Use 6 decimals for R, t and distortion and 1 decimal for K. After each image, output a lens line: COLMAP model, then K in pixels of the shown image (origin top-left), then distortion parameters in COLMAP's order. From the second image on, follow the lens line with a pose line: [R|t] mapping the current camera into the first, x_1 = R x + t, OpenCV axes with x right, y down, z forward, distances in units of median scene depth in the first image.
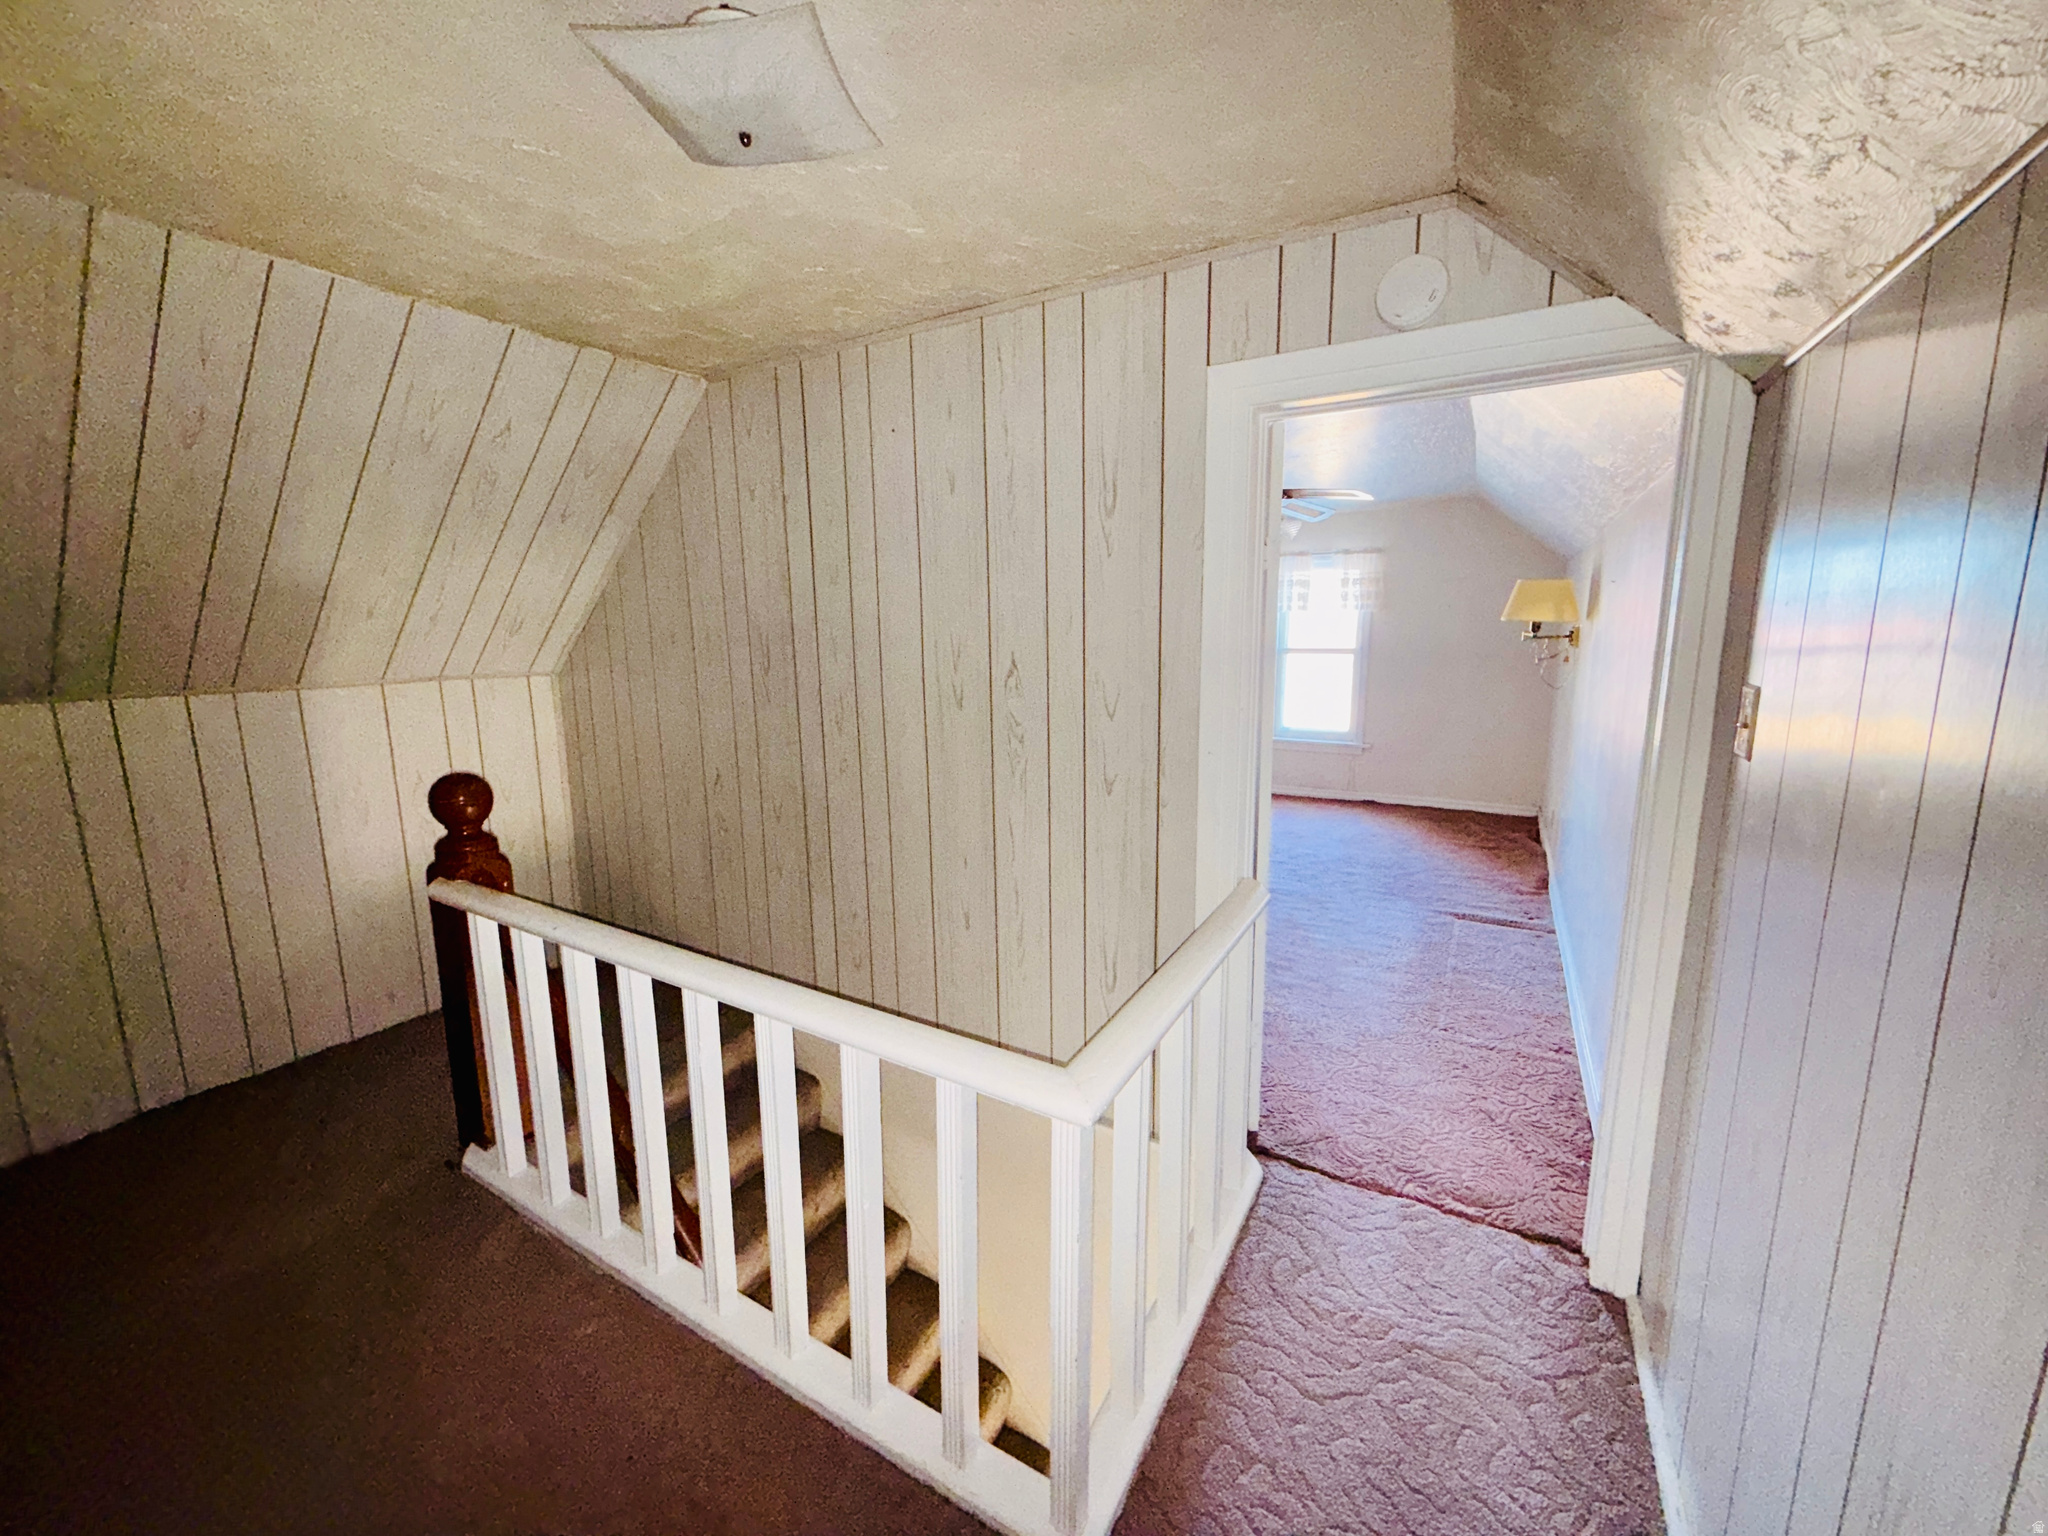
lens RADIAL K [[810.5, 0, 1023.9], [0, 810.5, 762.6], [0, 0, 1]] dist [-0.001361, -0.000151]
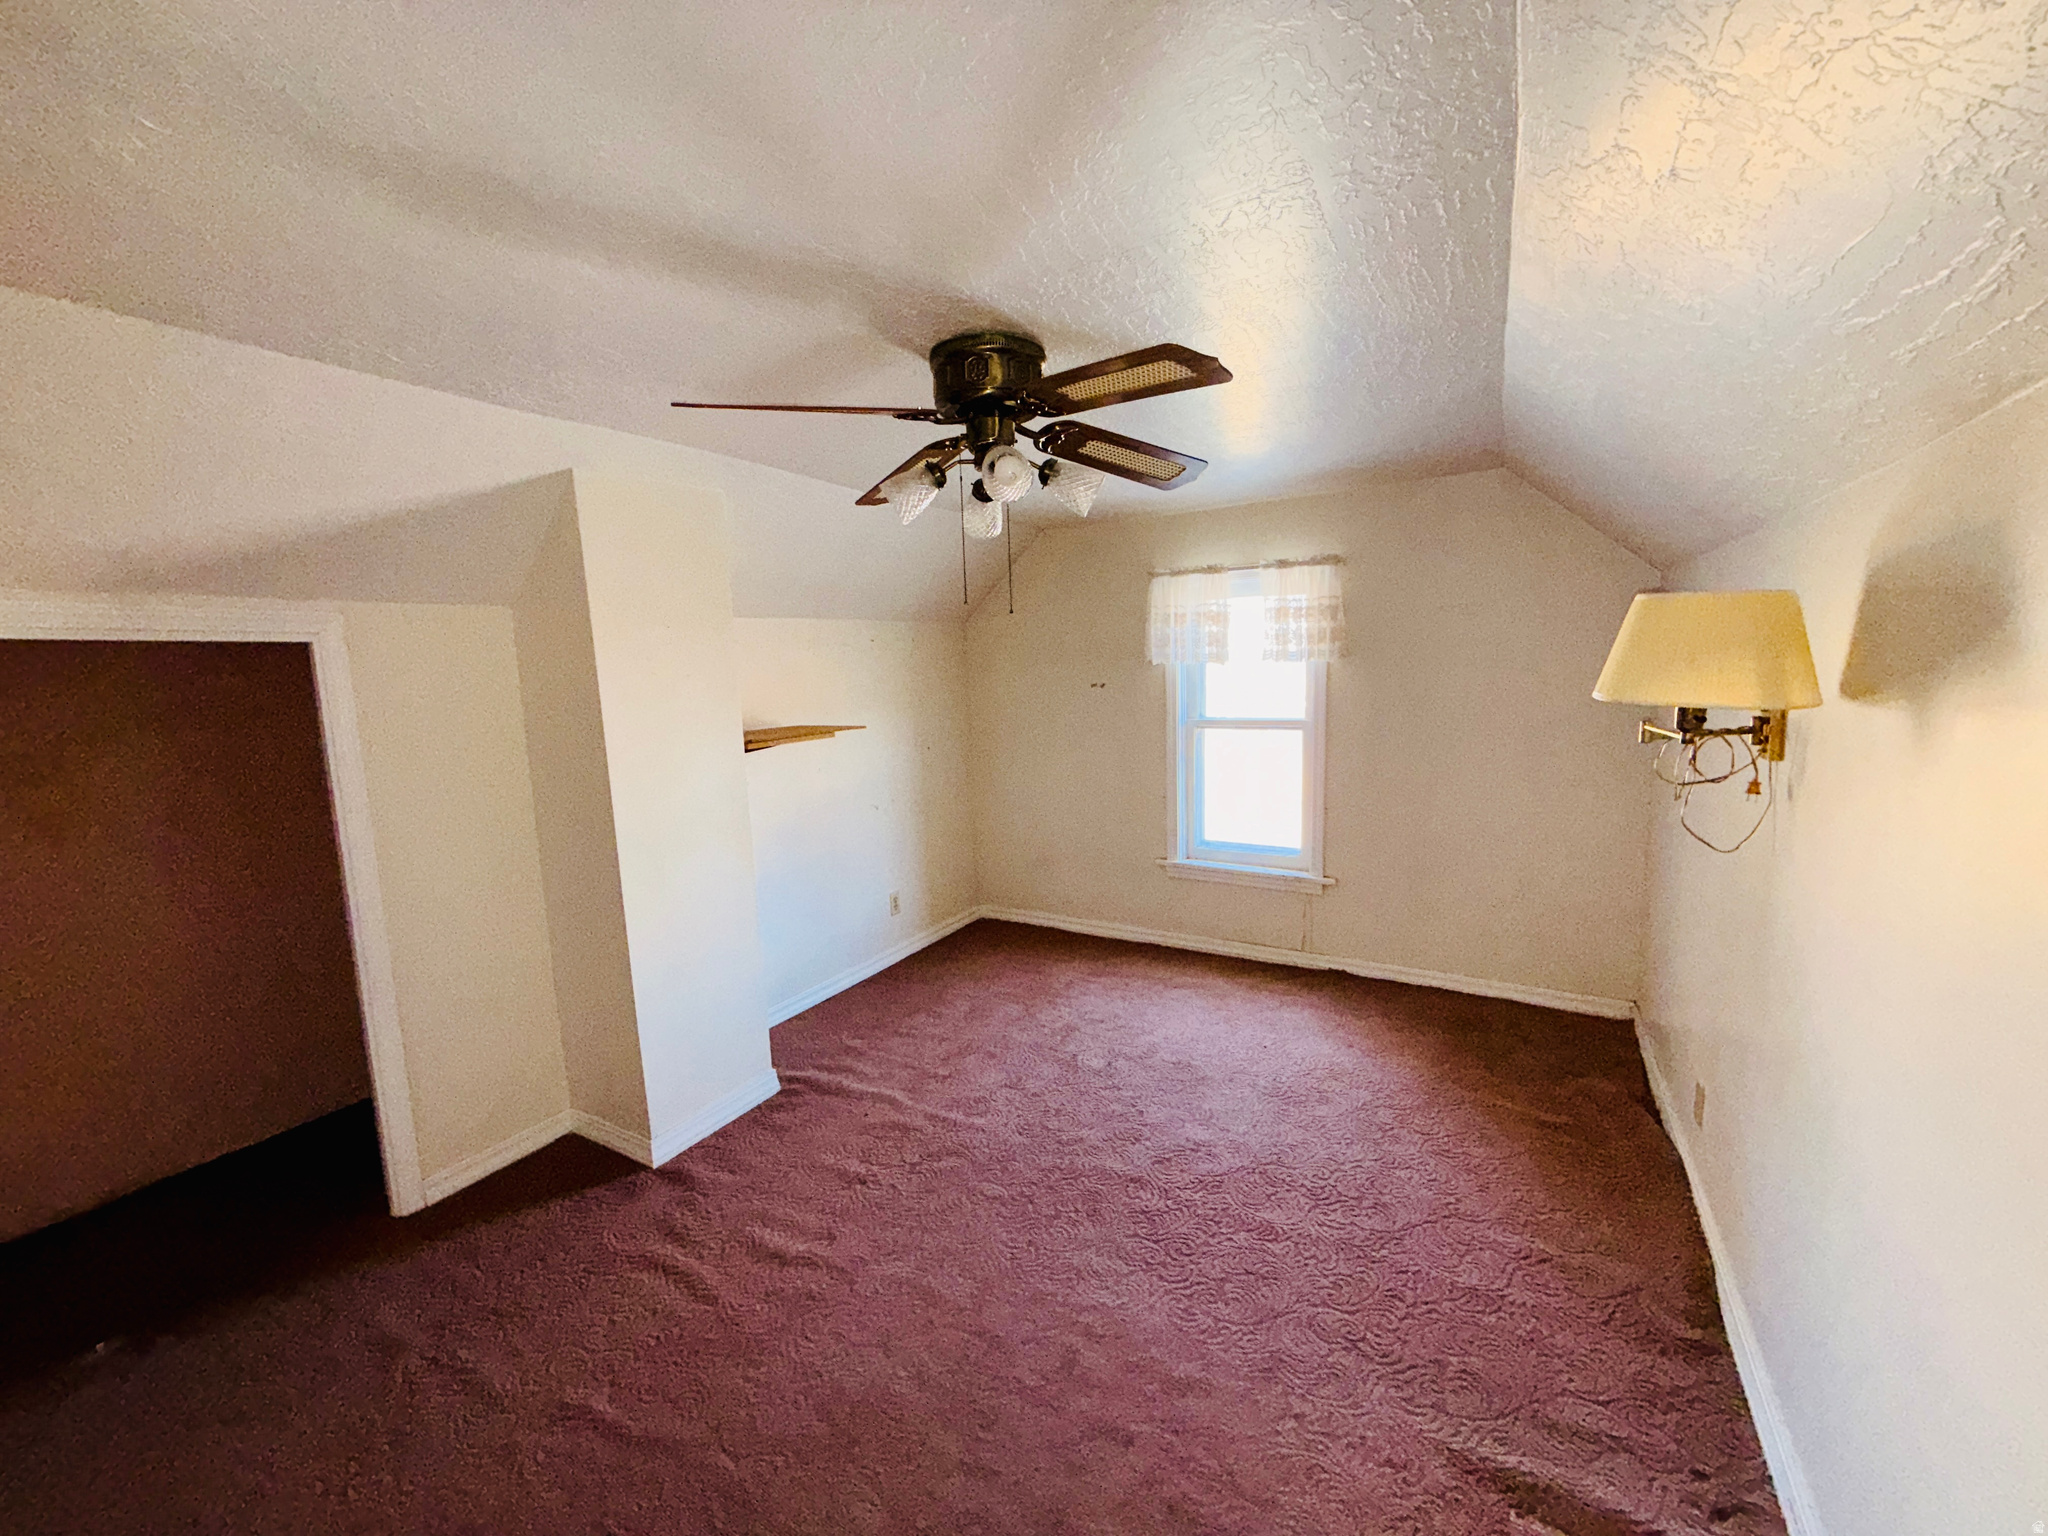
lens RADIAL K [[810.5, 0, 1022.3], [0, 810.5, 766.6], [0, 0, 1]] dist [-0.001361, -0.000151]
pose [[0.999659, -0.020933, -0.015607, 0.214249], [0.020238, 0.998852, -0.043428, -0.088298], [0.016498, 0.043097, 0.998935, 0.406235]]
